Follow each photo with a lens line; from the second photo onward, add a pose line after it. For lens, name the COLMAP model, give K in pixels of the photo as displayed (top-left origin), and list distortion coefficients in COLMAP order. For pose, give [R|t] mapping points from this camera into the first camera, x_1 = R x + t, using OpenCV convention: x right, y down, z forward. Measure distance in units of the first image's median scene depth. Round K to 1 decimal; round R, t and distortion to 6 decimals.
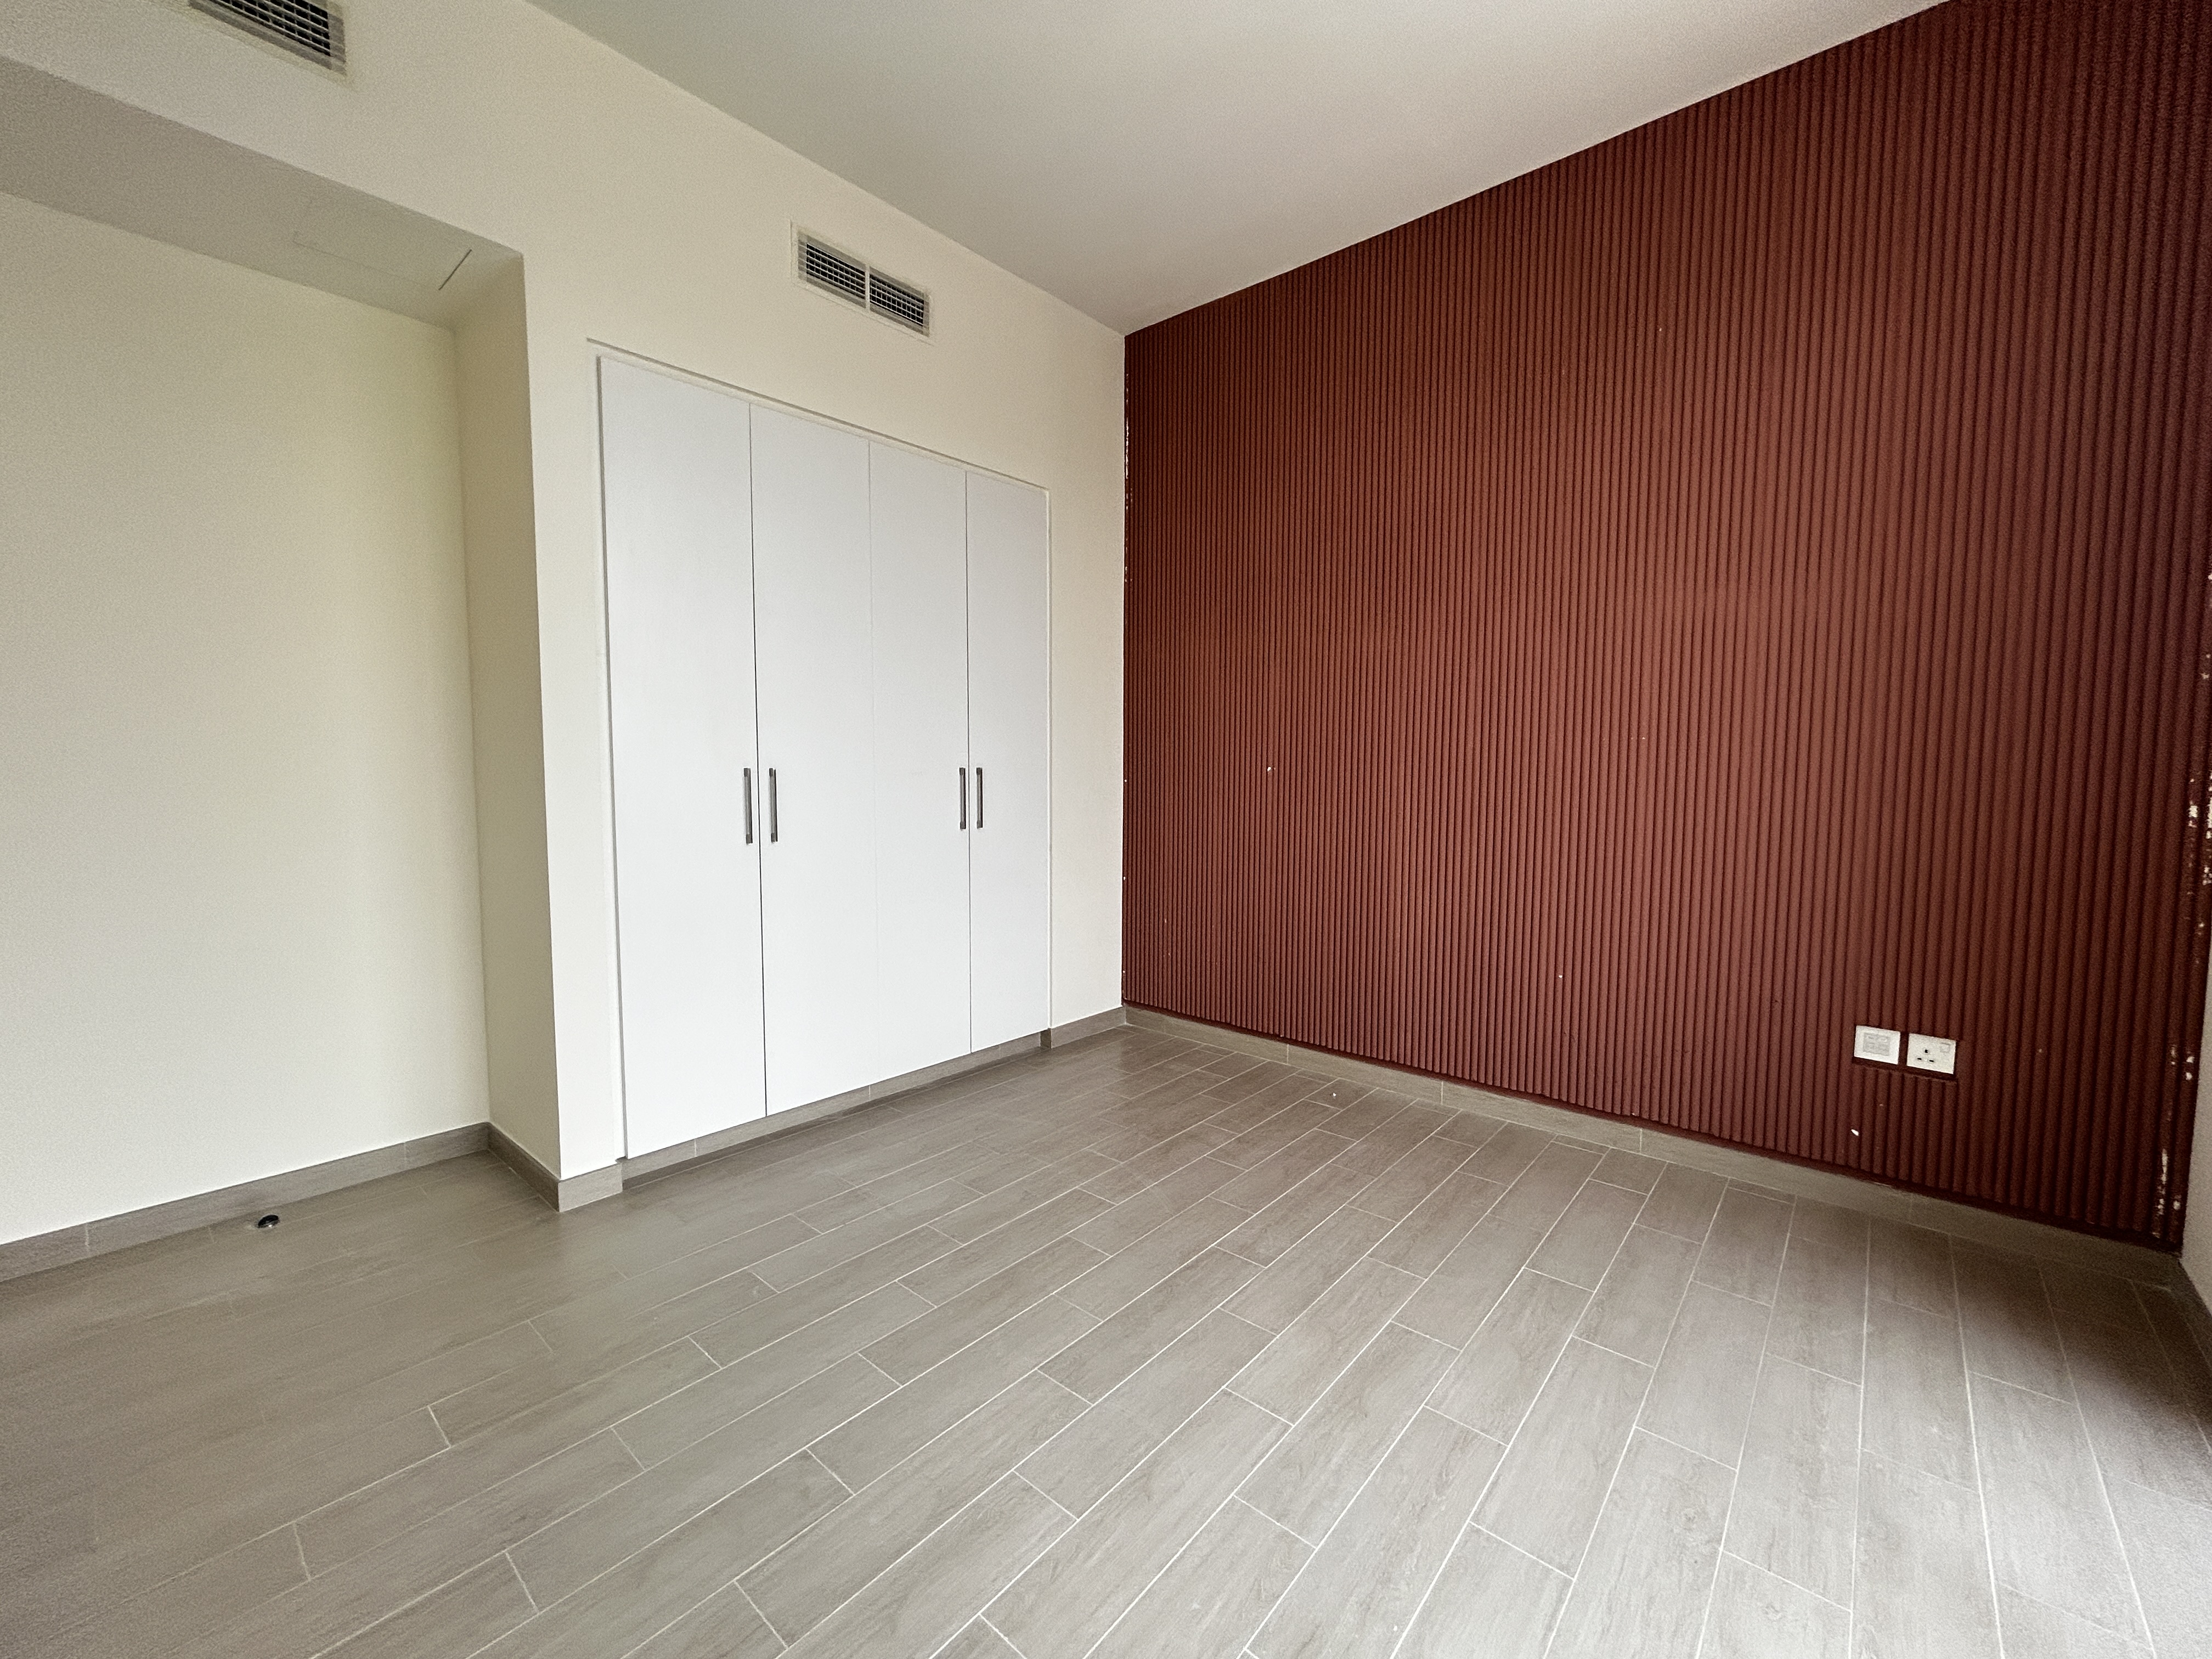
lens RADIAL K [[895.8, 0, 1097.6], [0, 895.8, 840.2], [0, 0, 1]] dist [0.001805, -0.000174]
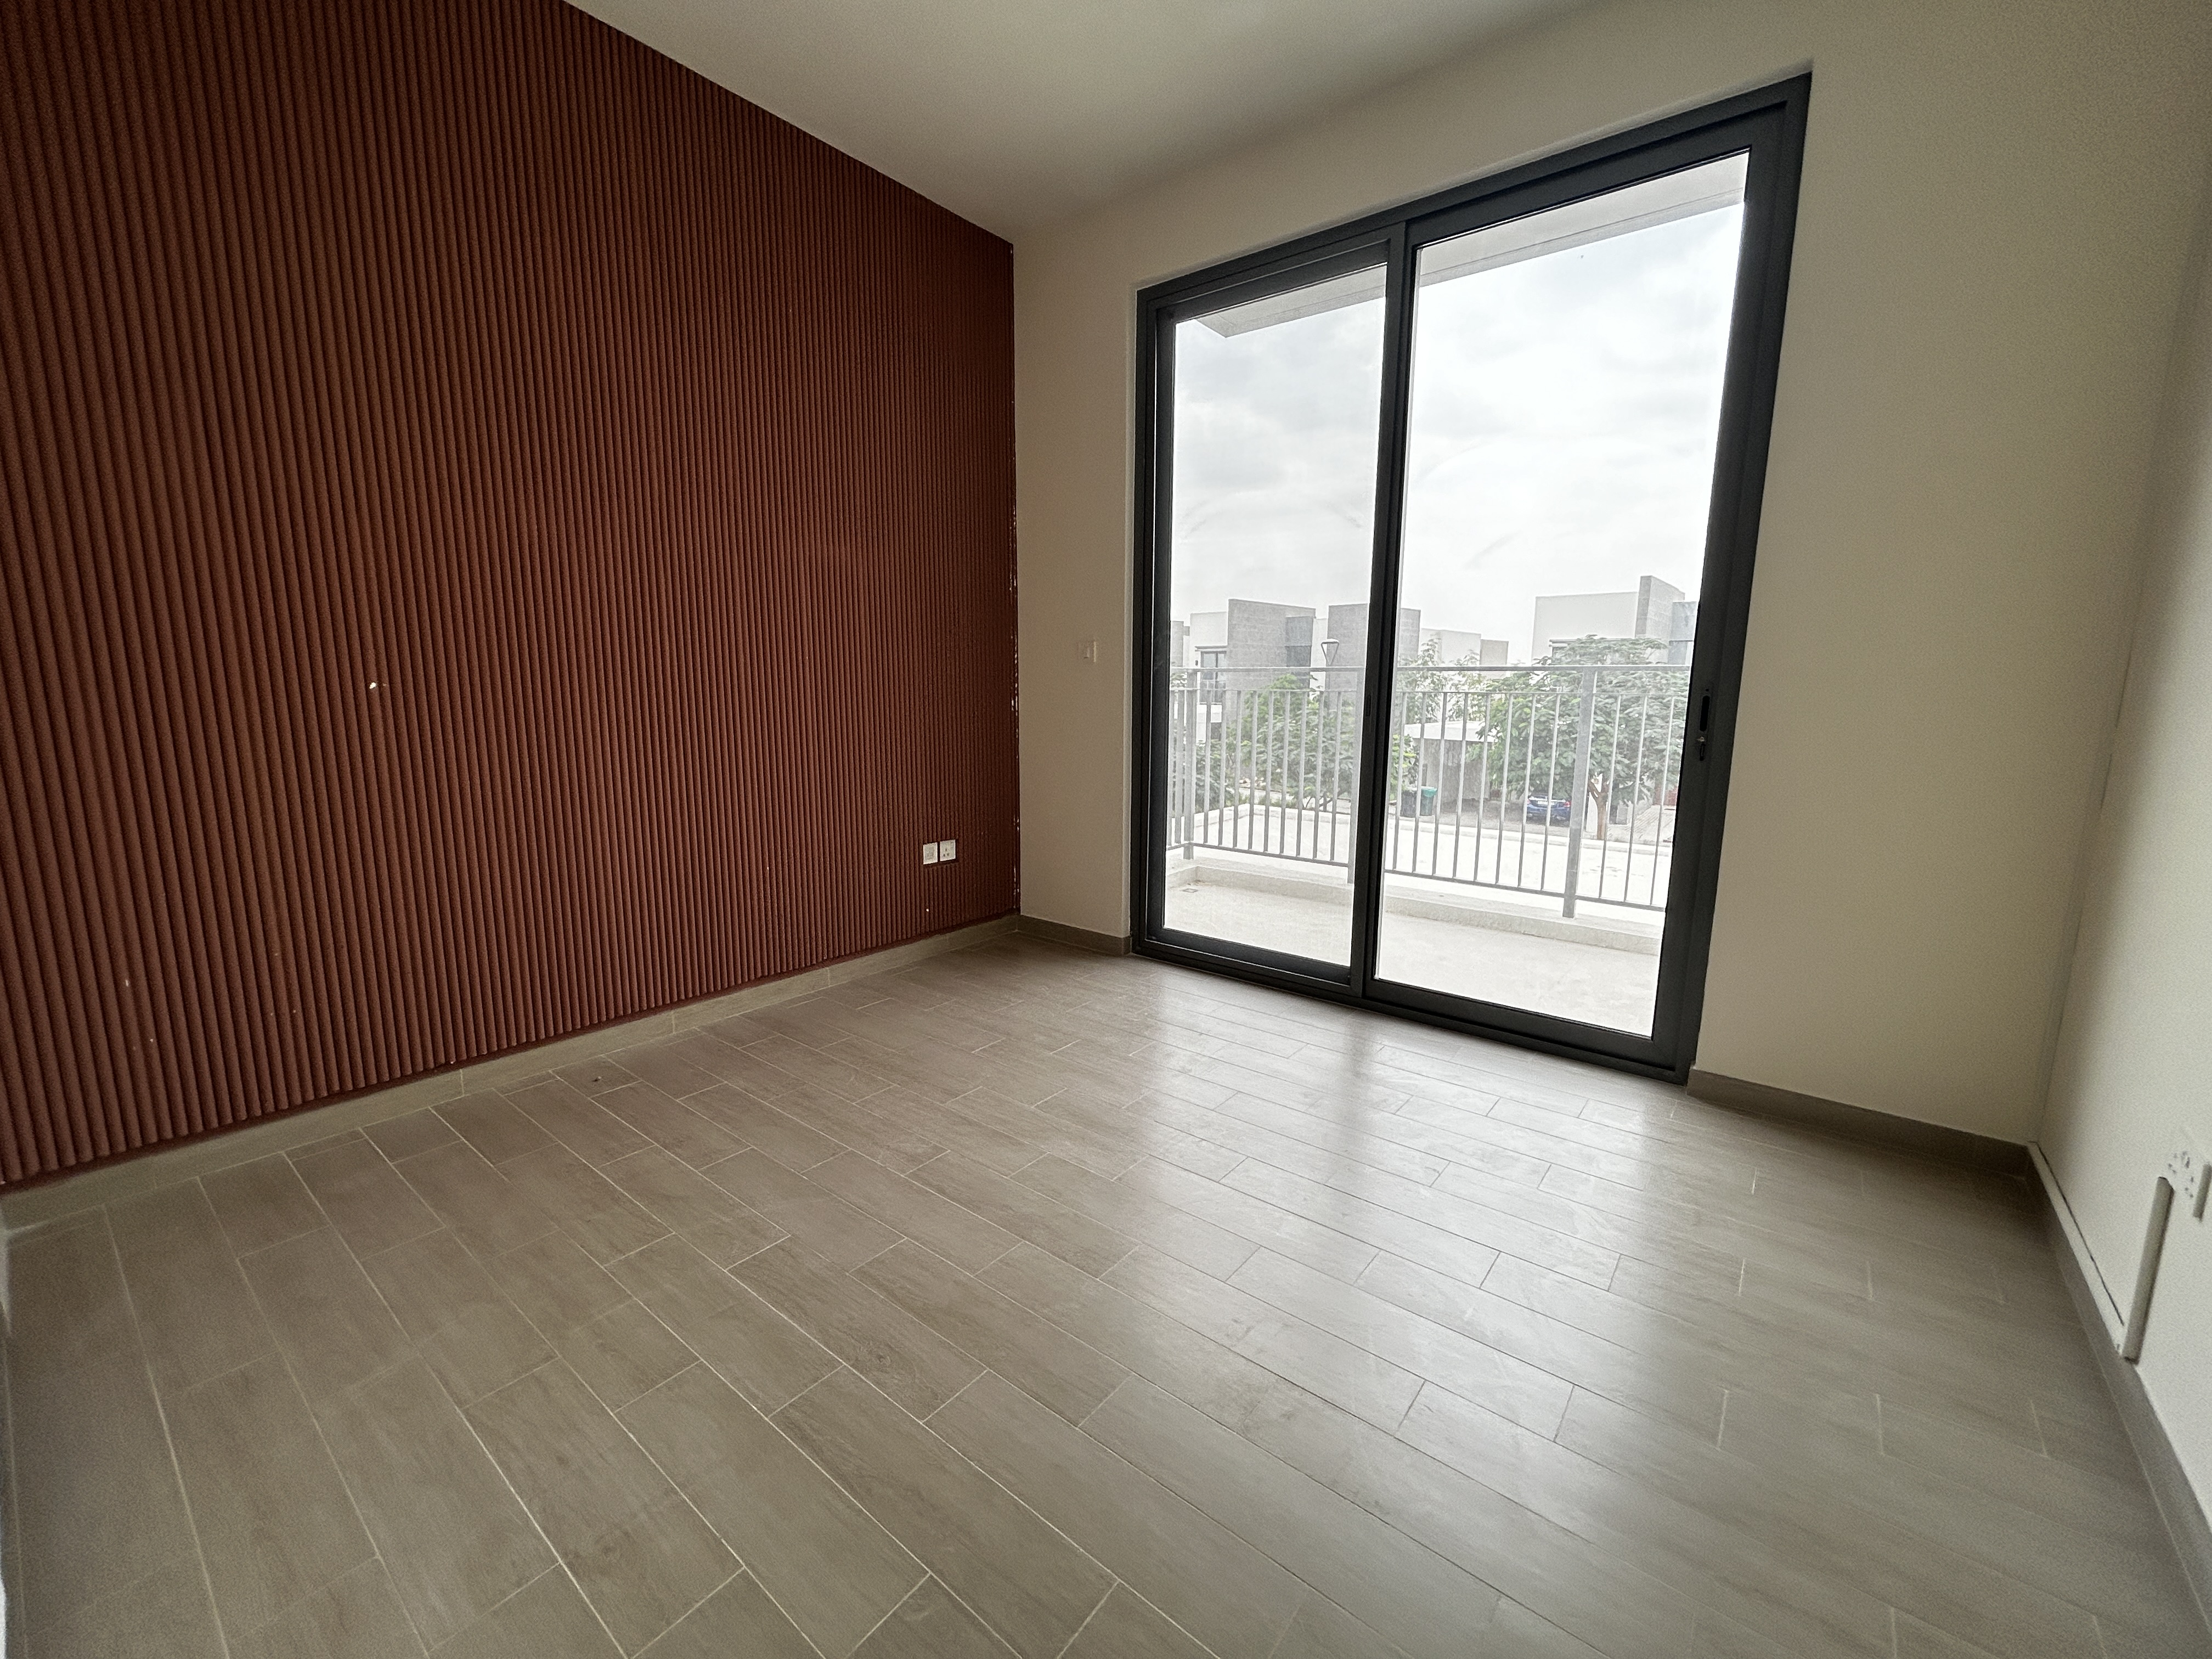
lens RADIAL K [[895.8, 0, 1091.7], [0, 895.8, 846.8], [0, 0, 1]] dist [0.001805, -0.000174]
pose [[-0.047283, -0.183893, 0.981808, -0.619795], [0.079515, 0.979096, 0.187214, -0.055728], [-0.995712, 0.086921, -0.031672, 0.625632]]
